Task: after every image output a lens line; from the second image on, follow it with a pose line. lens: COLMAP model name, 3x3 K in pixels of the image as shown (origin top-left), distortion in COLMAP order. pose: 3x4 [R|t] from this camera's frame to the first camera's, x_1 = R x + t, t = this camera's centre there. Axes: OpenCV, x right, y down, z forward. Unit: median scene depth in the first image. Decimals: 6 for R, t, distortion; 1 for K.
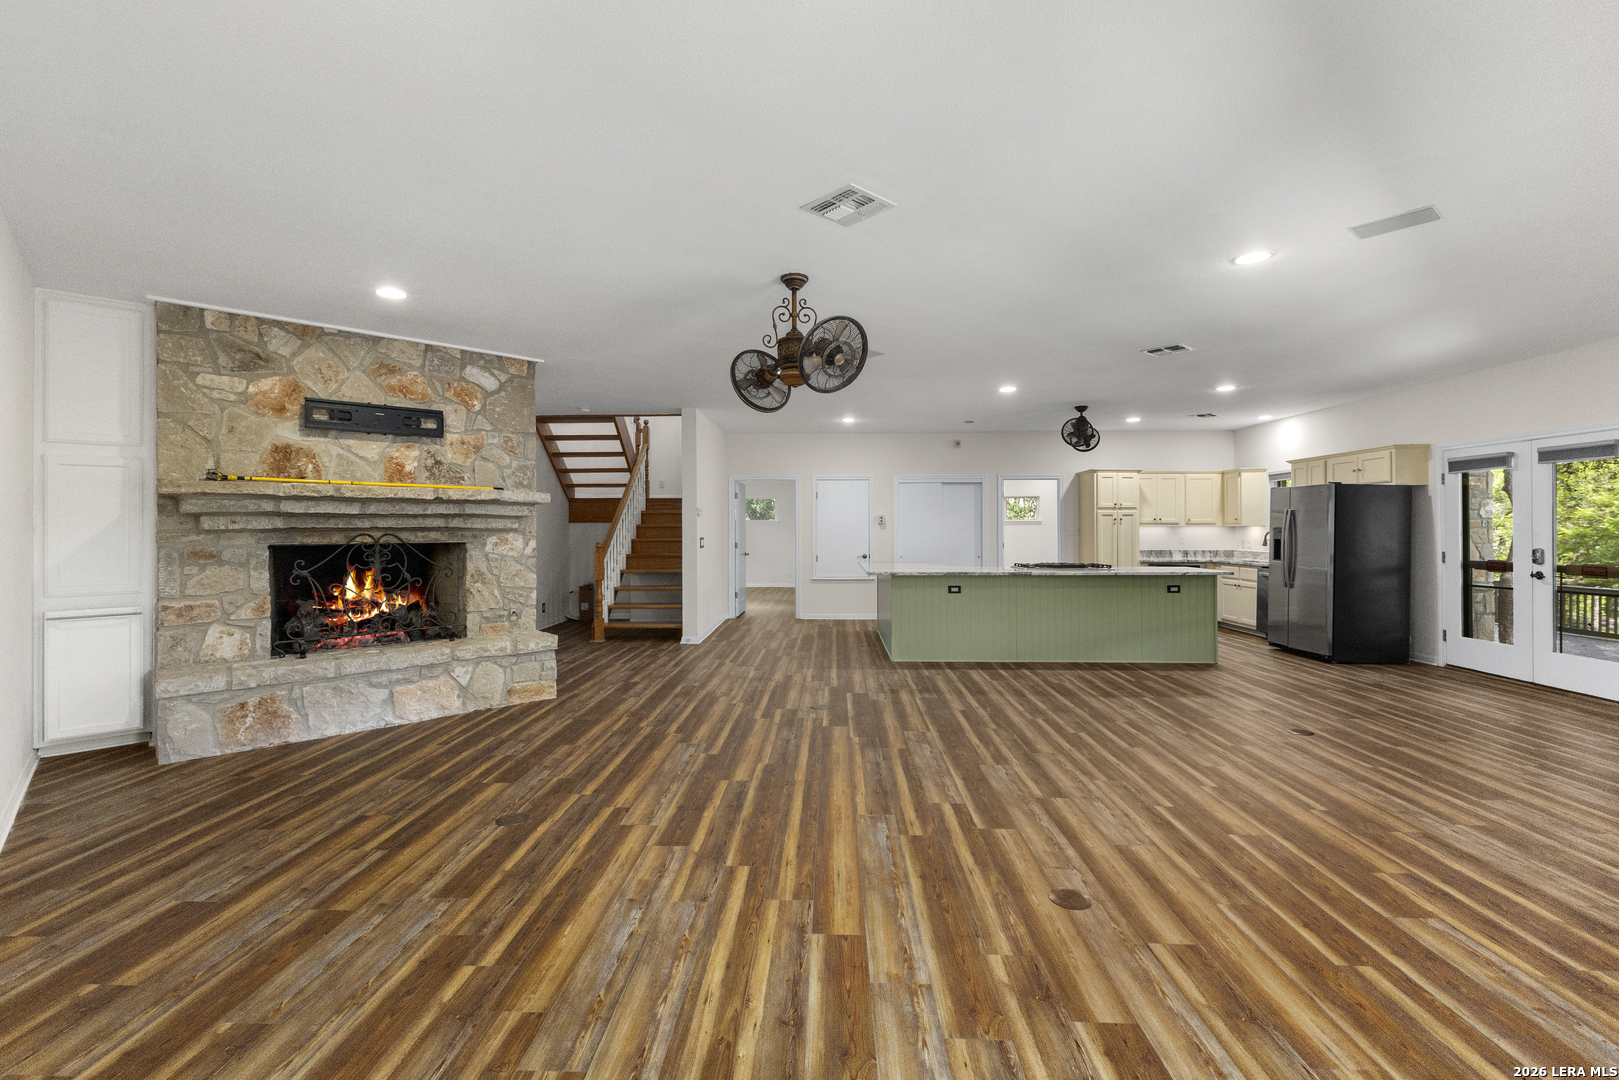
lens RADIAL K [[697.7, 0, 806.1], [0, 697.7, 524.2], [0, 0, 1]] dist [0.007951, 0.000848]
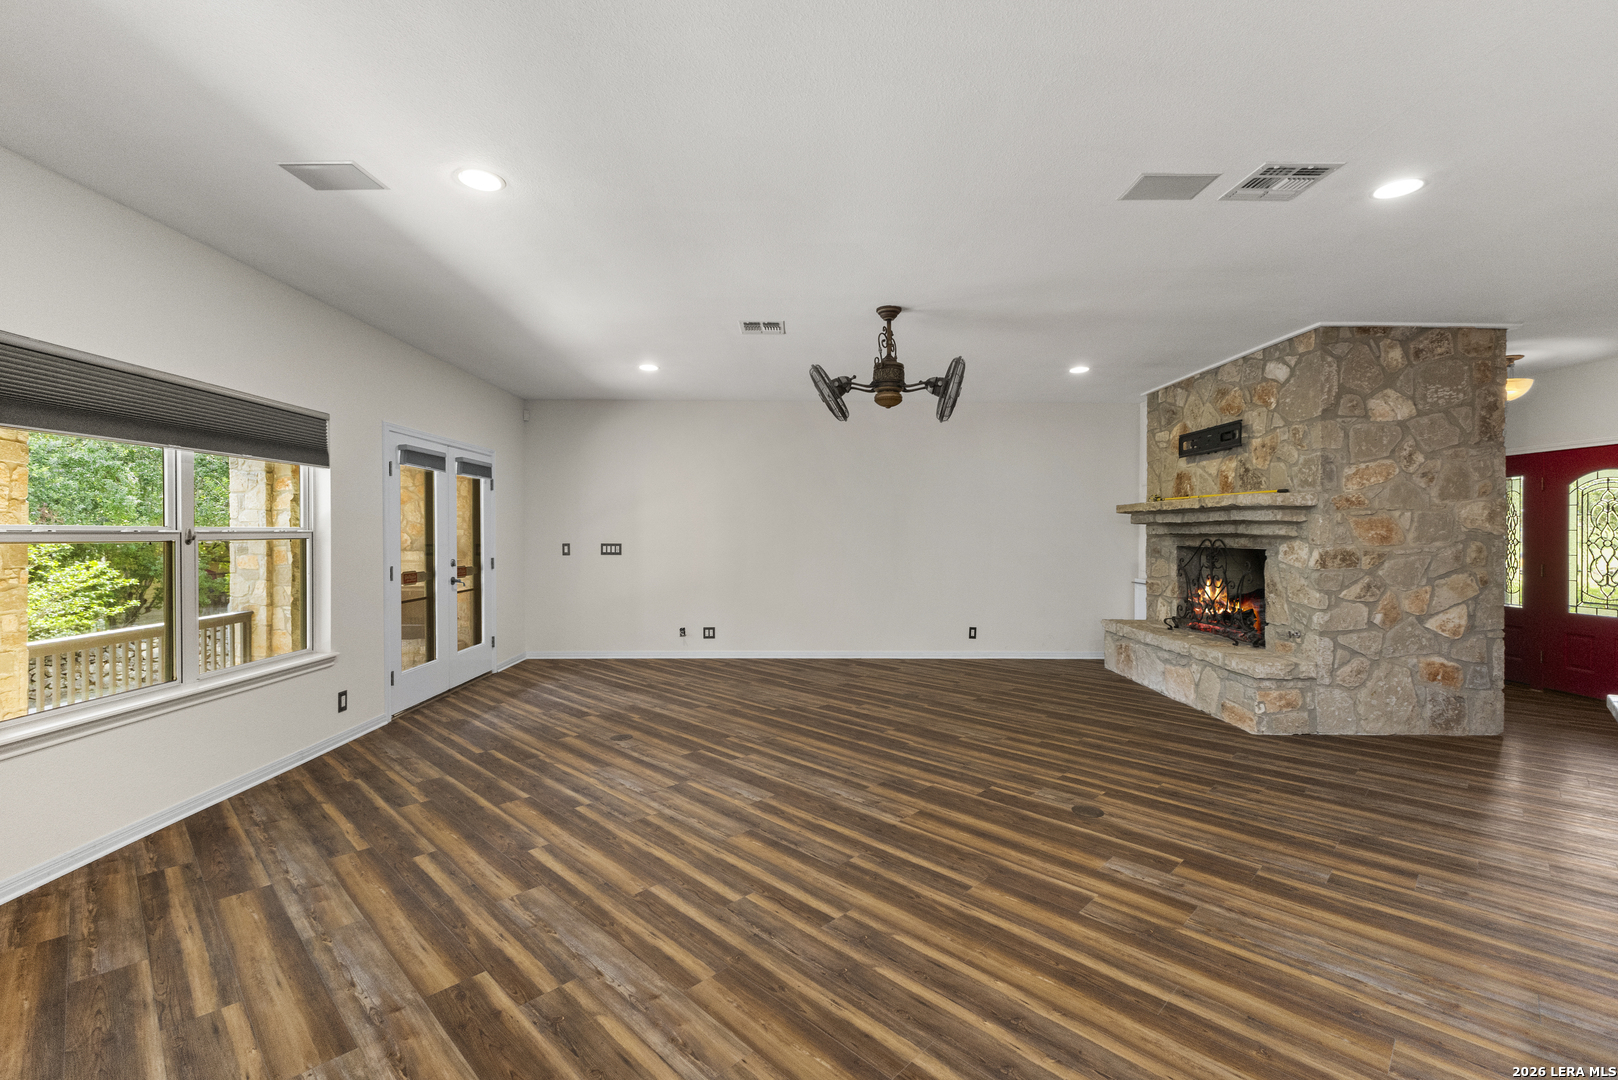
lens RADIAL K [[697.2, 0, 808.0], [0, 697.2, 536.0], [0, 0, 1]] dist [0.007951, 0.000848]
pose [[-0.666497, 0.004273, -0.745496, 0.776762], [0.001790, 0.999990, 0.004131, 0.002862], [0.745506, 0.001419, -0.666498, 1.420883]]
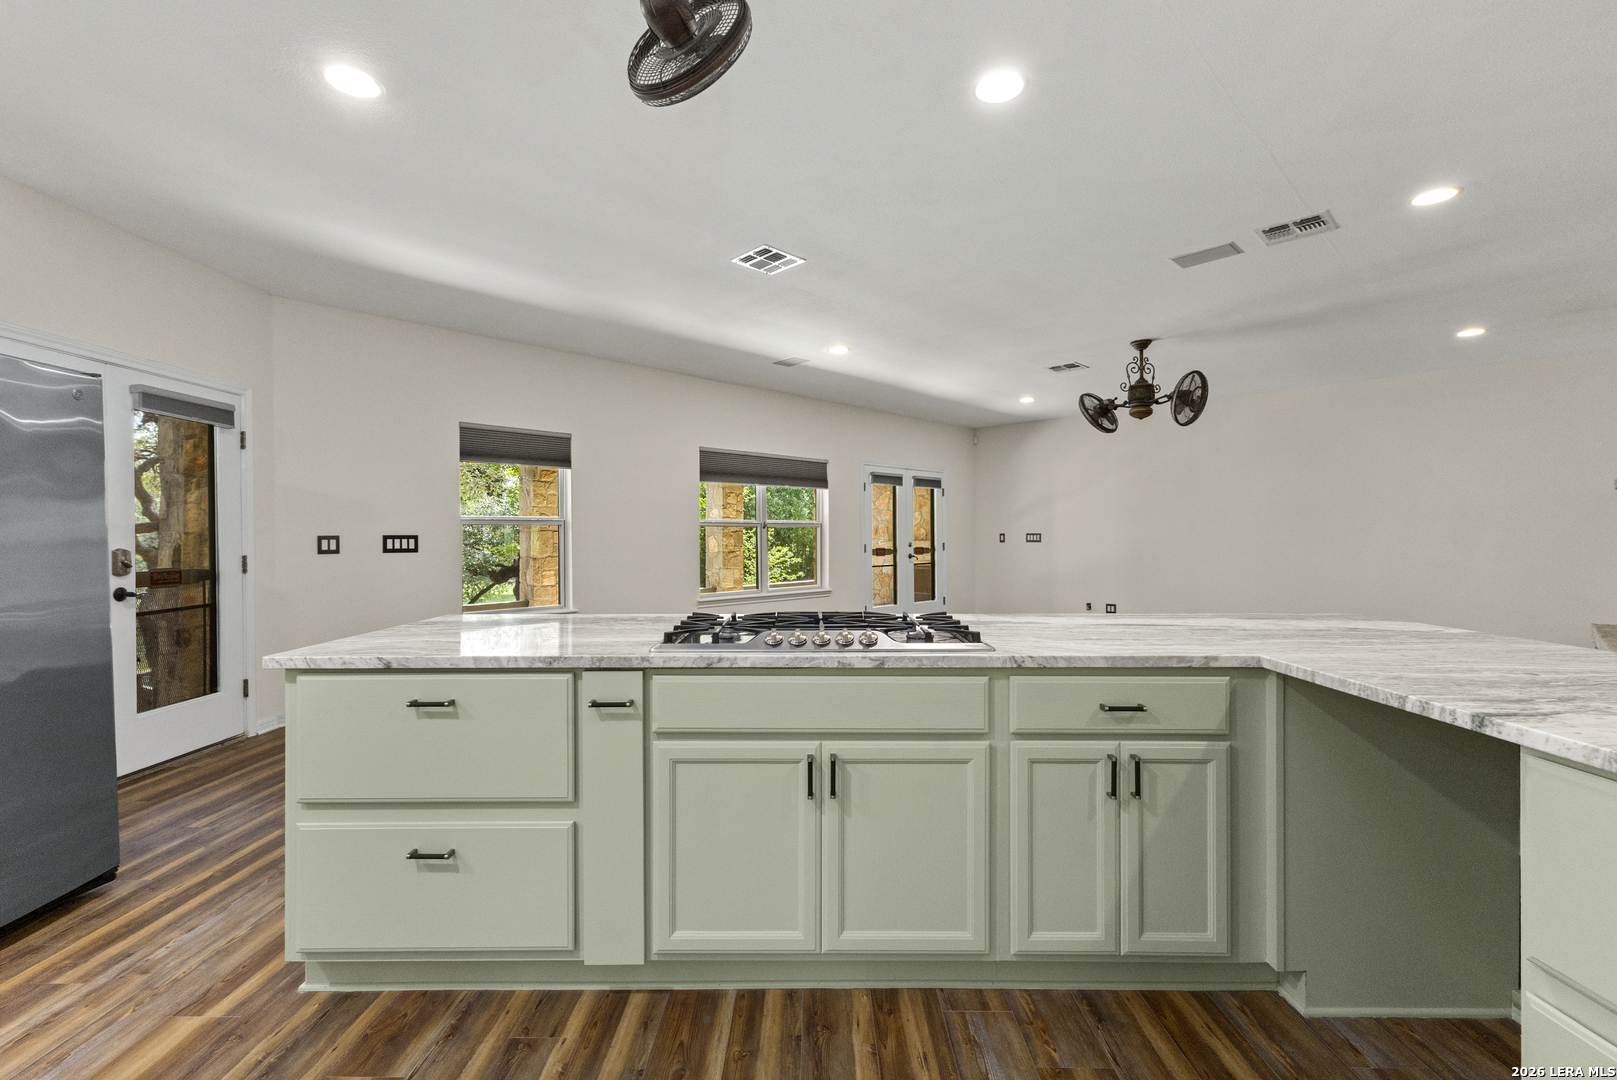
lens RADIAL K [[696.8, 0, 812.5], [0, 696.8, 540.0], [0, 0, 1]] dist [0.007951, 0.000848]
pose [[-0.999088, 0.006008, -0.042270, 0.611952], [0.005830, 0.999974, 0.004341, 0.034595], [0.042295, 0.004090, -0.999097, 2.076846]]
